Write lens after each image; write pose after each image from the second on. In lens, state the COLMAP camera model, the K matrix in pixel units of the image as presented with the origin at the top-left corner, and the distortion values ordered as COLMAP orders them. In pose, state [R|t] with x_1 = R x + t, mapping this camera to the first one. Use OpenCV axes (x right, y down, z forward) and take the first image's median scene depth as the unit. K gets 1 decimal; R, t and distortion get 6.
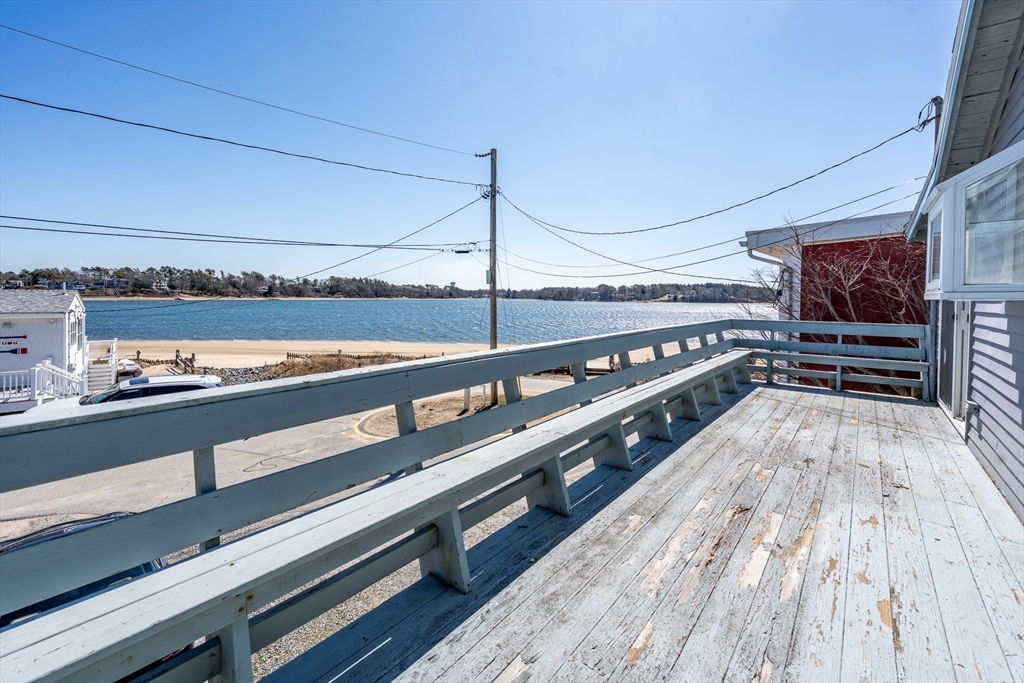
lens RADIAL K [[426.8, 0, 516.2], [0, 426.8, 301.2], [0, 0, 1]] dist [-0.001934, -0.000272]
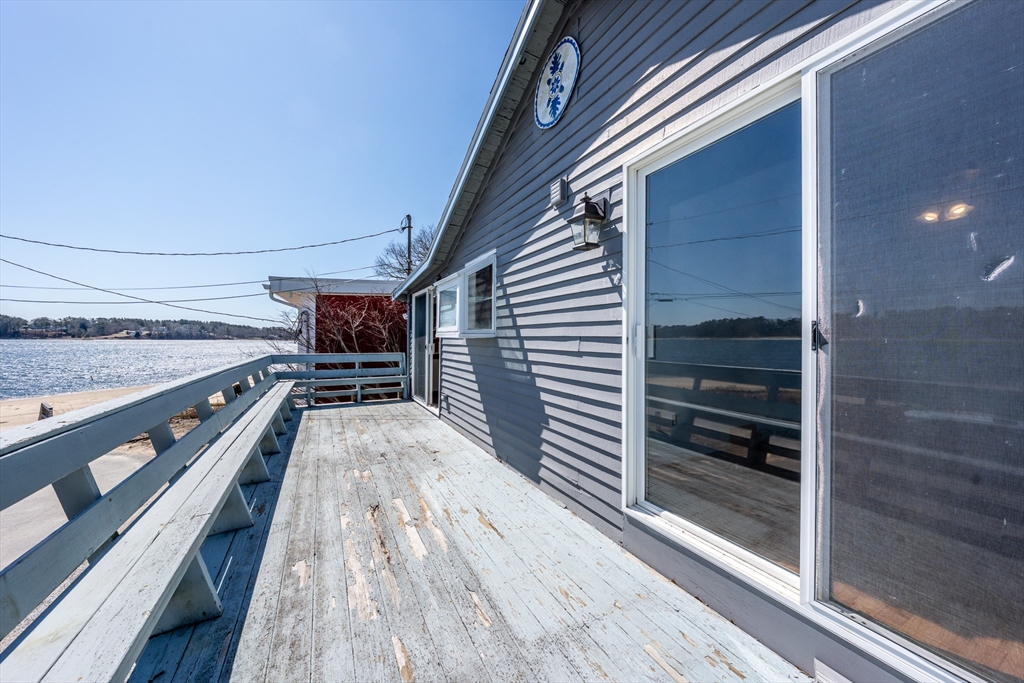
lens RADIAL K [[349.2, 0, 508.6], [0, 349.2, 336.9], [0, 0, 1]] dist [-0.008674, -0.000155]
pose [[0.377054, 0.000558, 0.926191, -0.218496], [0.001957, 0.999997, -0.001400, -0.003165], [-0.926189, 0.002340, 0.377052, 0.222849]]
